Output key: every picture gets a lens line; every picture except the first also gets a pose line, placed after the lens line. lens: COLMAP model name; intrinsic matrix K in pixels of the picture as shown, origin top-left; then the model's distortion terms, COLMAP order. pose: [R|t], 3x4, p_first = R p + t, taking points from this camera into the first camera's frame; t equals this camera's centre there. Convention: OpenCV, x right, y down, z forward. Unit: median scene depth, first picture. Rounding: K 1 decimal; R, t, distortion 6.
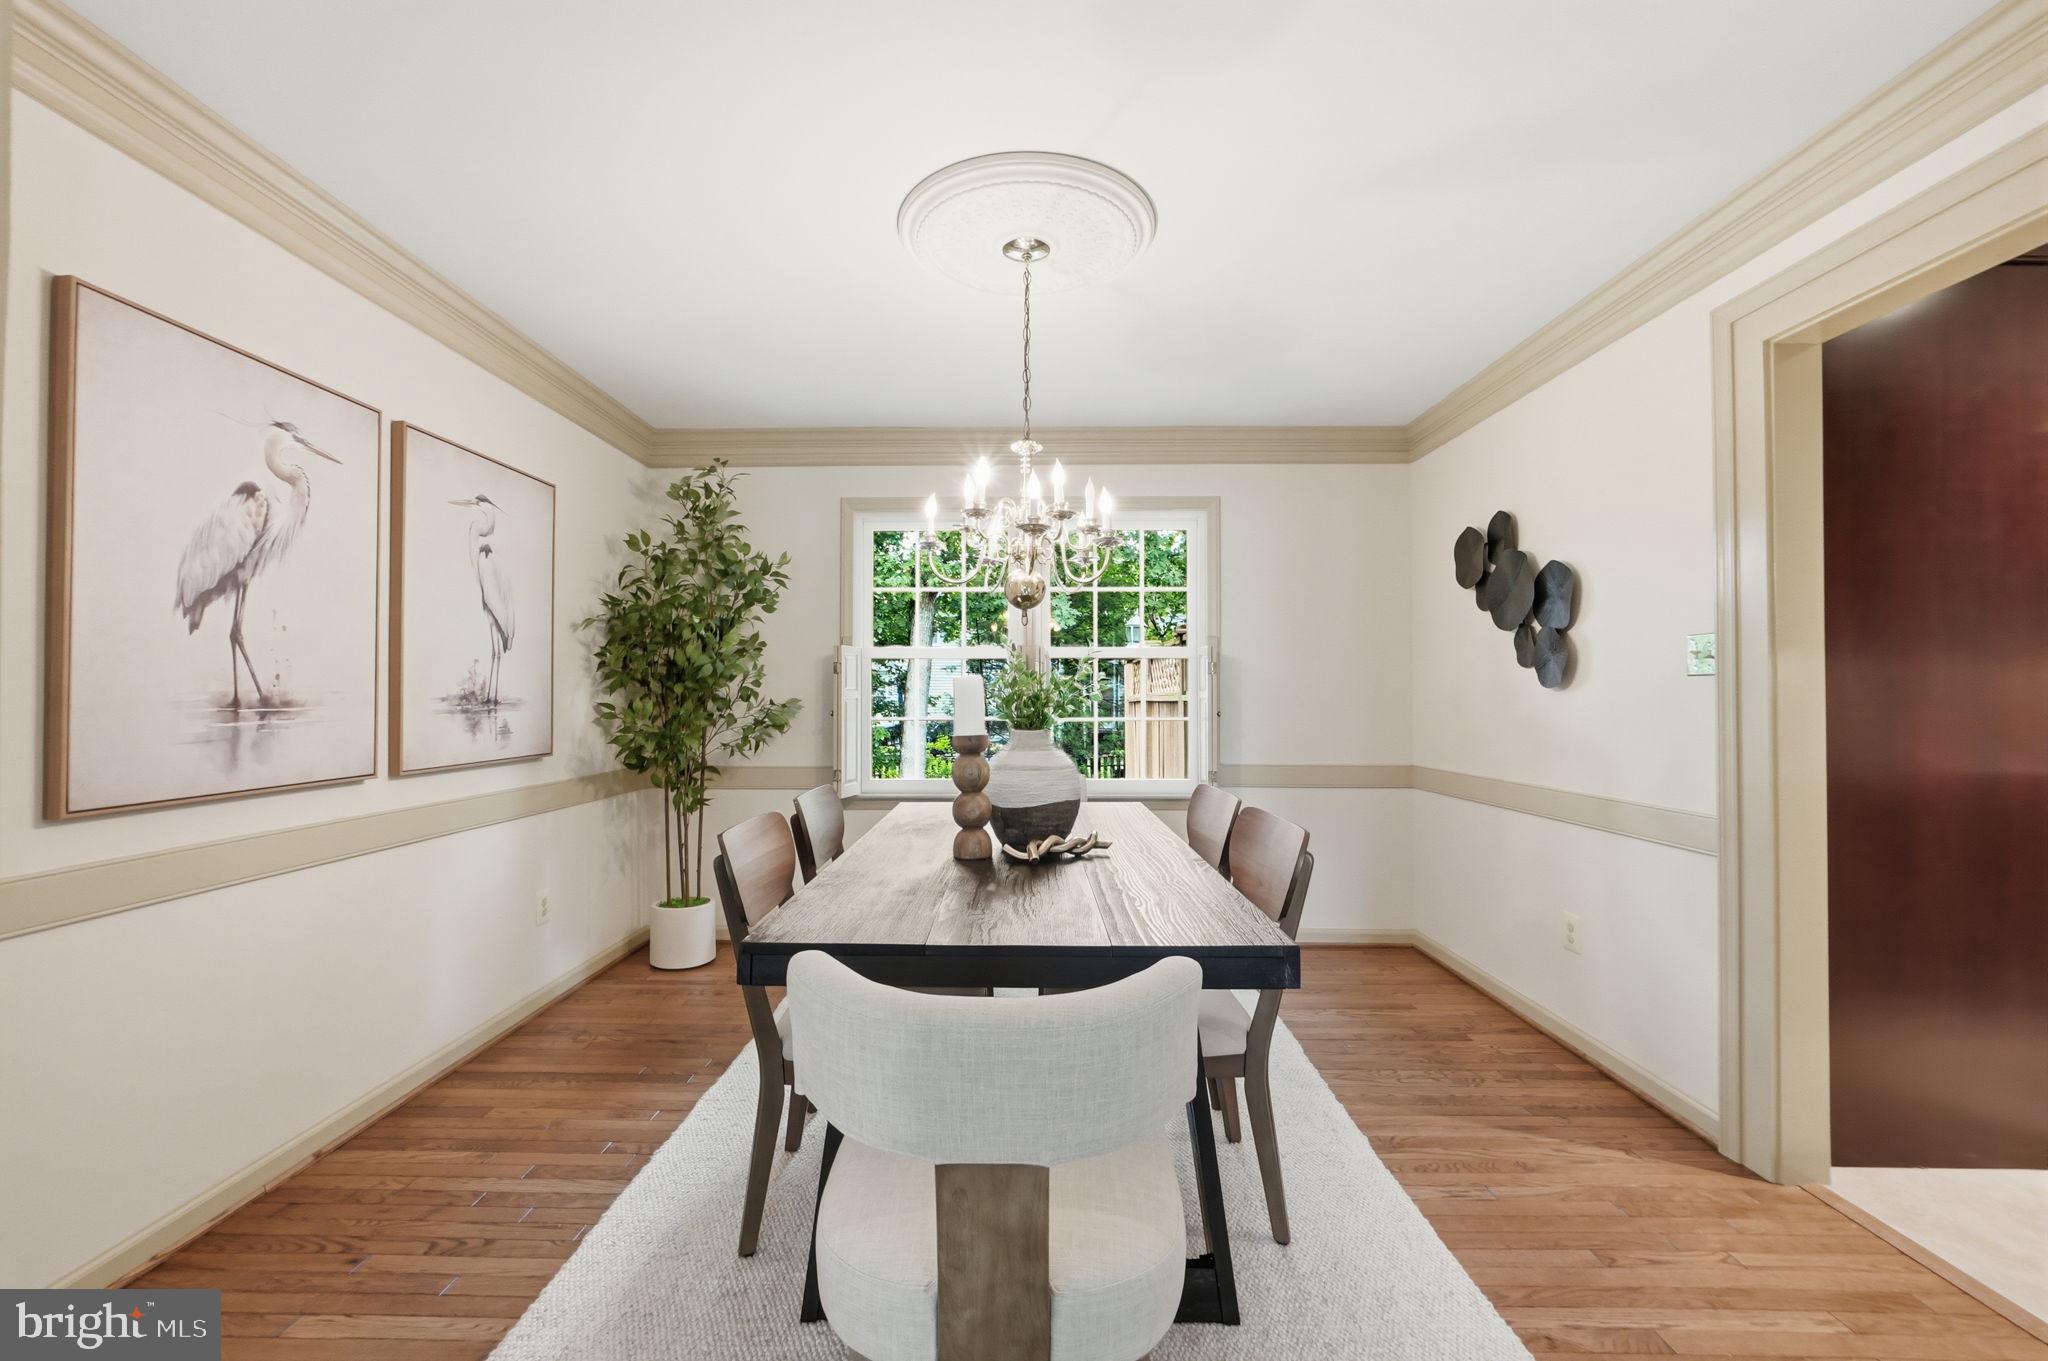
lens RADIAL K [[837.2, 0, 1017.9], [0, 837.2, 684.5], [0, 0, 1]] dist [-0.011946, 0.000528]
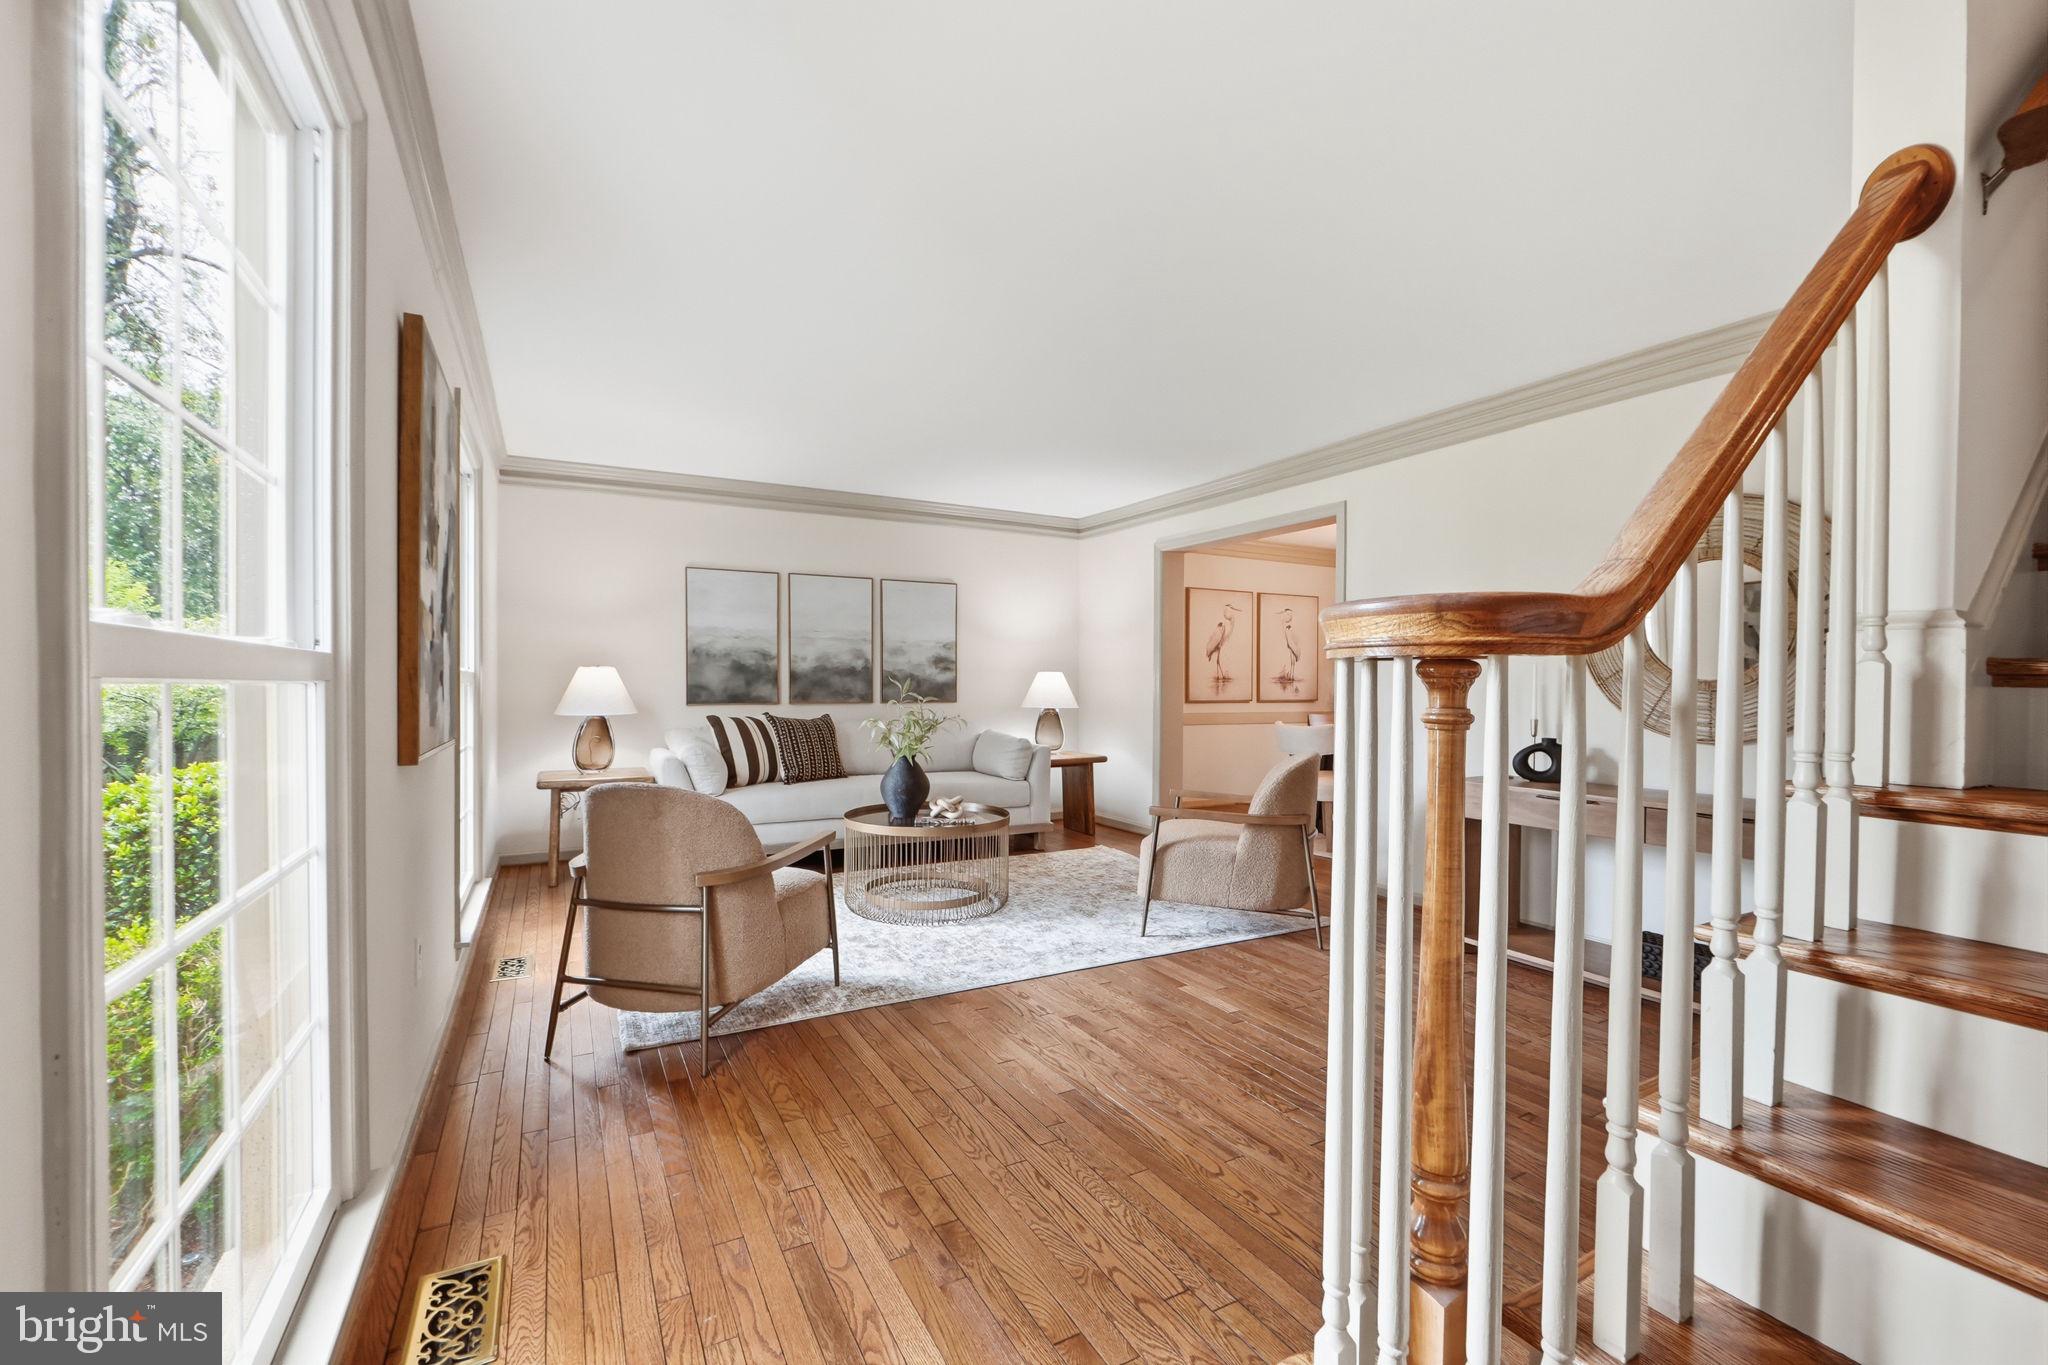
lens RADIAL K [[837.2, 0, 1021.0], [0, 837.2, 685.4], [0, 0, 1]] dist [-0.011946, 0.000528]
pose [[0.493418, 0.008080, -0.869755, 1.737827], [0.005696, 0.999905, 0.012521, 0.000009], [0.869774, -0.011132, 0.493325, -1.506481]]
